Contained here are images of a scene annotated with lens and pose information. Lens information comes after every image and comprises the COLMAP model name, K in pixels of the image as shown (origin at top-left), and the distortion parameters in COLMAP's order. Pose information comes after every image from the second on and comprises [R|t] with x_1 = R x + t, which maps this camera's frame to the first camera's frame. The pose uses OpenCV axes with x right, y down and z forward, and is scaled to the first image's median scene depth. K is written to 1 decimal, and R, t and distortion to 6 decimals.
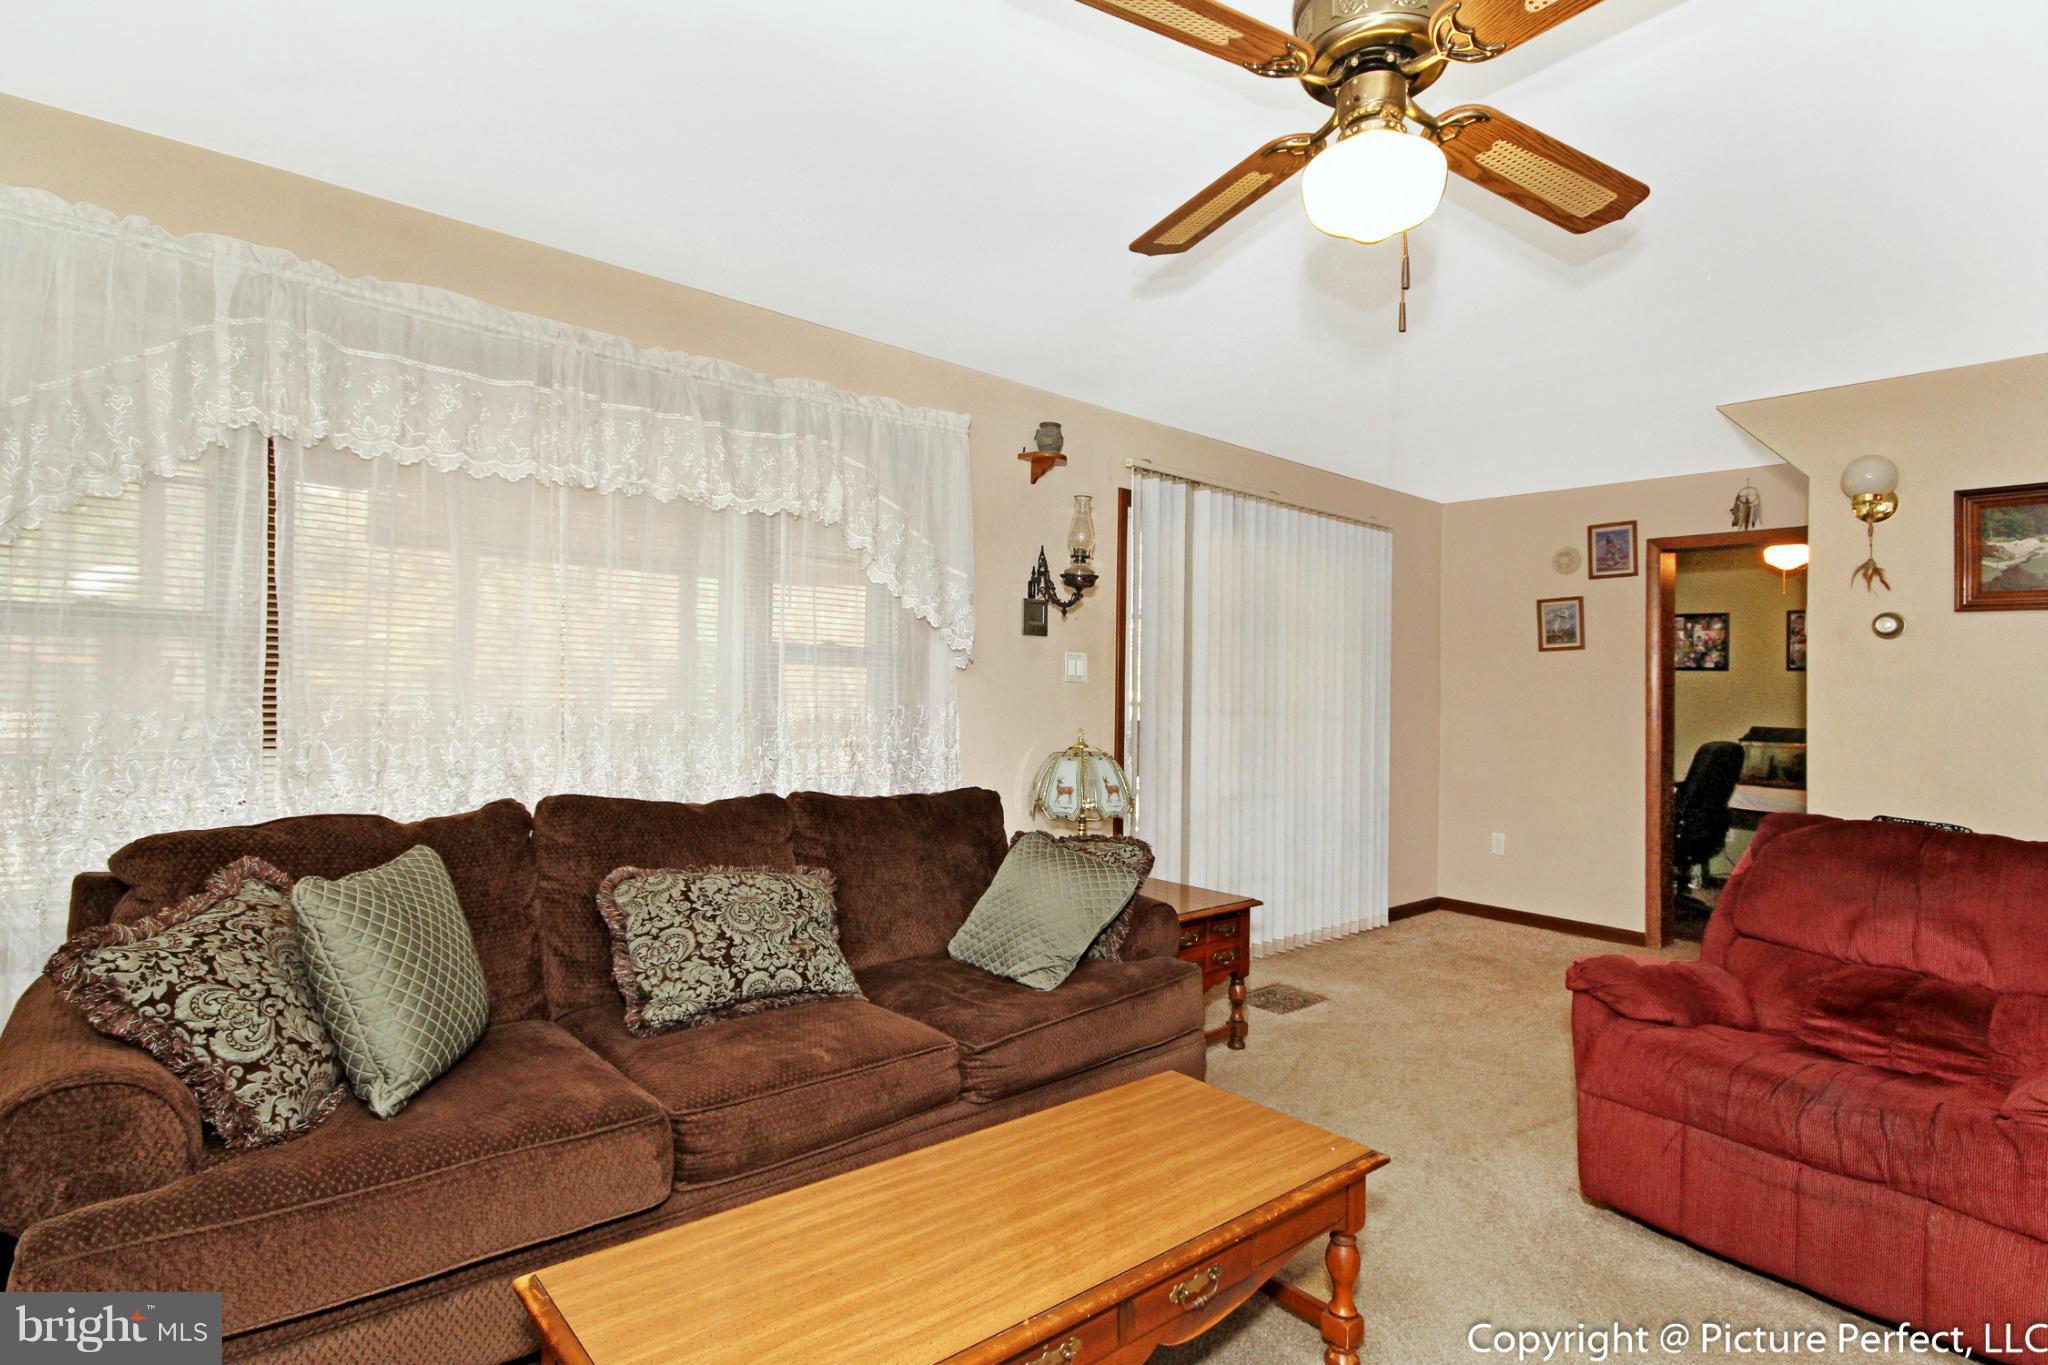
lens RADIAL K [[983.2, 0, 1018.9], [0, 983.2, 696.5], [0, 0, 1]] dist [0.002629, -0.005353]
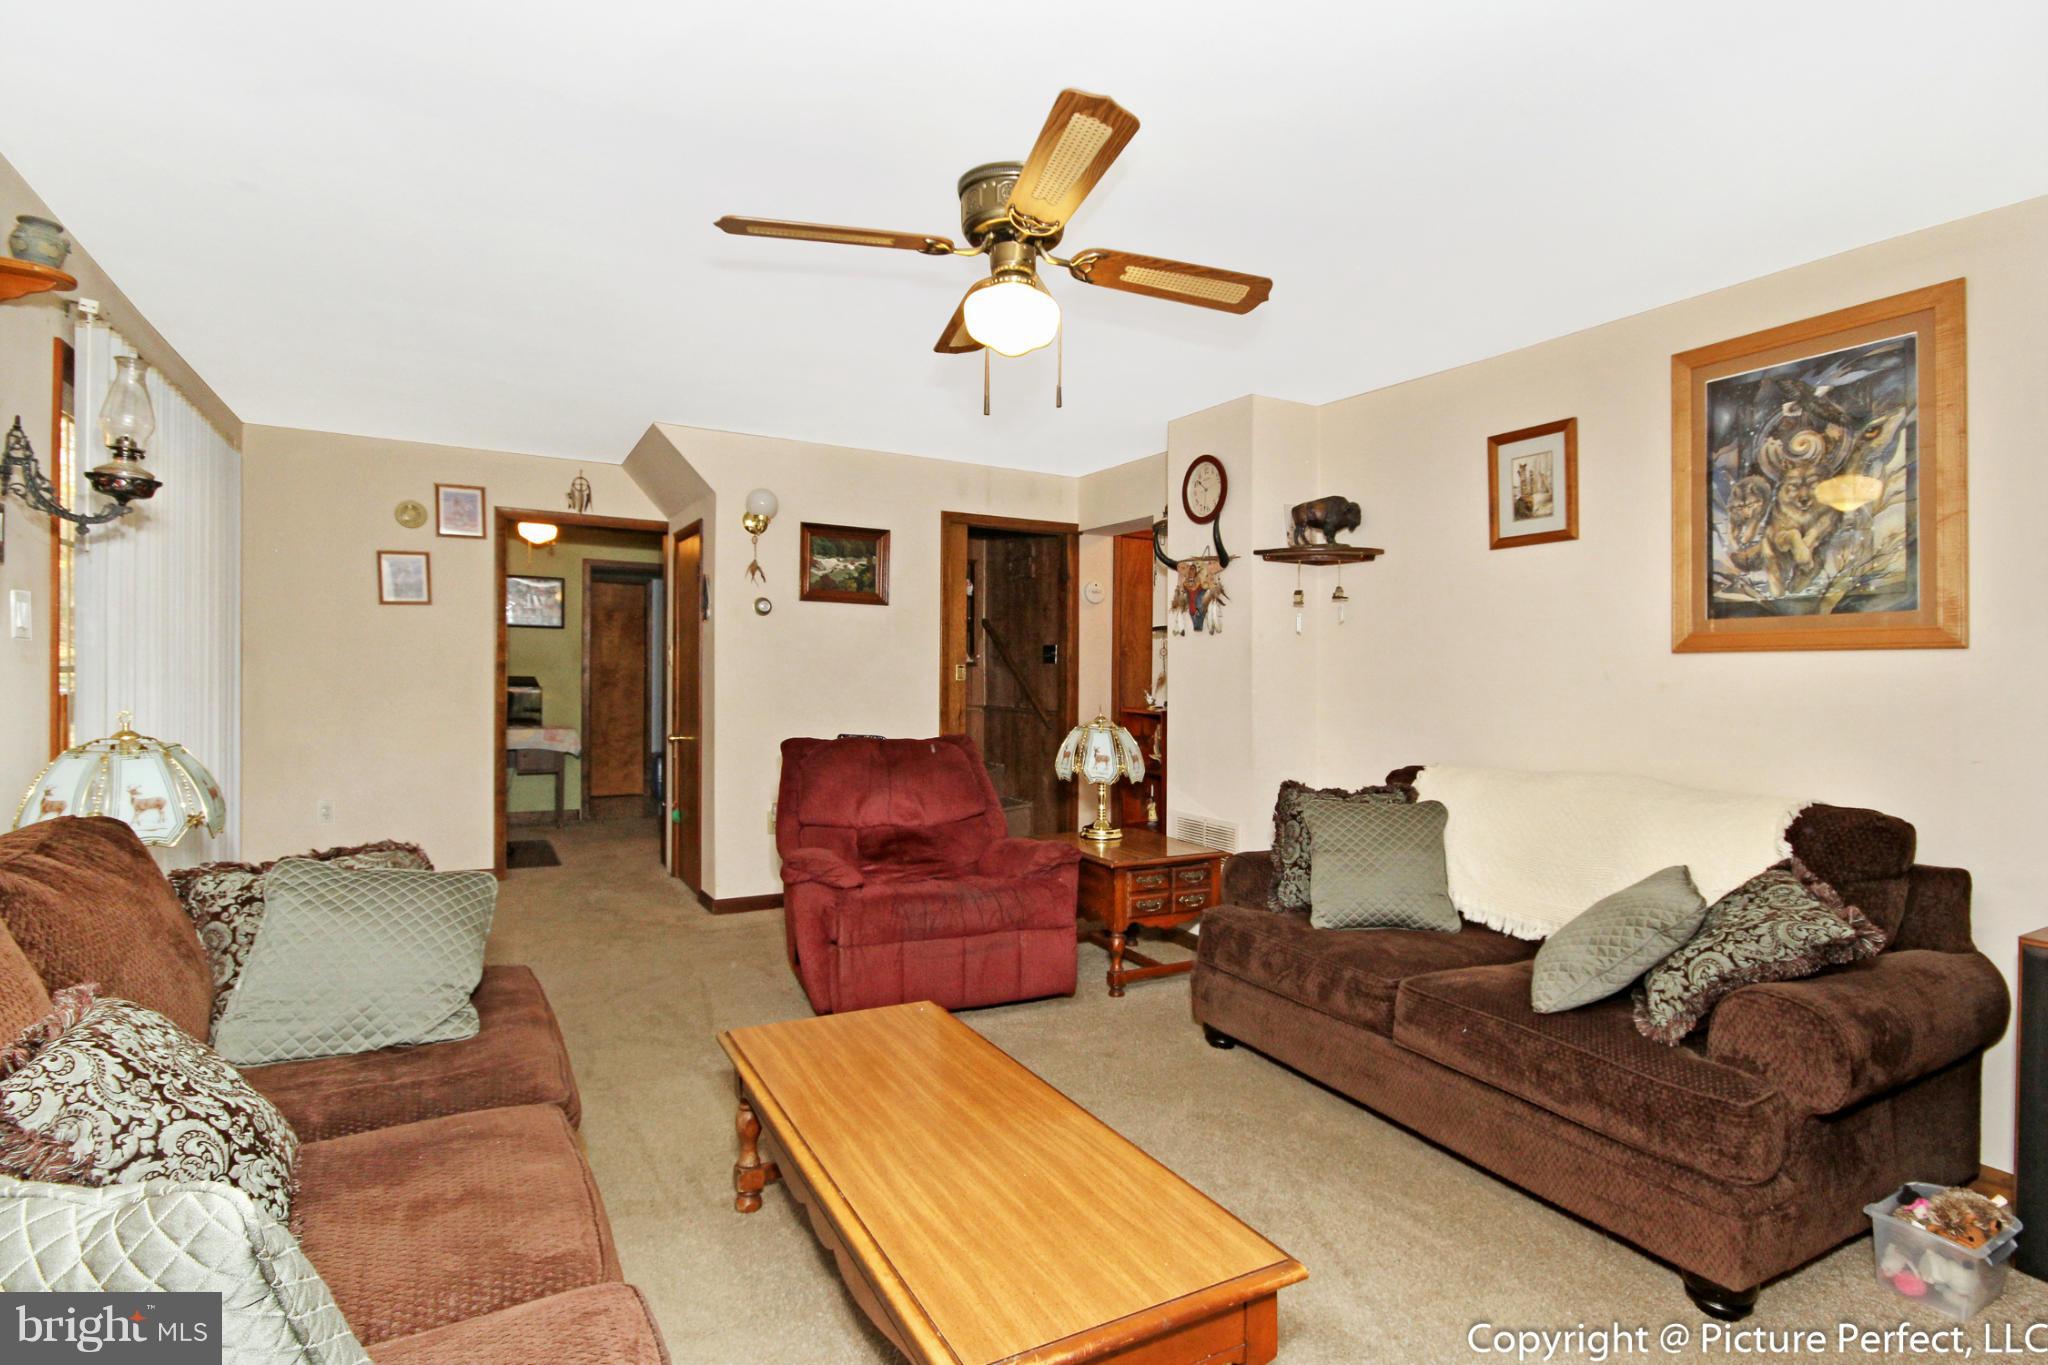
lens RADIAL K [[999.0, 0, 1014.4], [0, 999.0, 671.3], [0, 0, 1]] dist [-0.003034, -0.000395]
pose [[0.250572, -0.021647, 0.967856, -0.439794], [-0.007229, 0.999680, 0.024231, -0.014365], [-0.968071, -0.013068, 0.250336, 0.253911]]
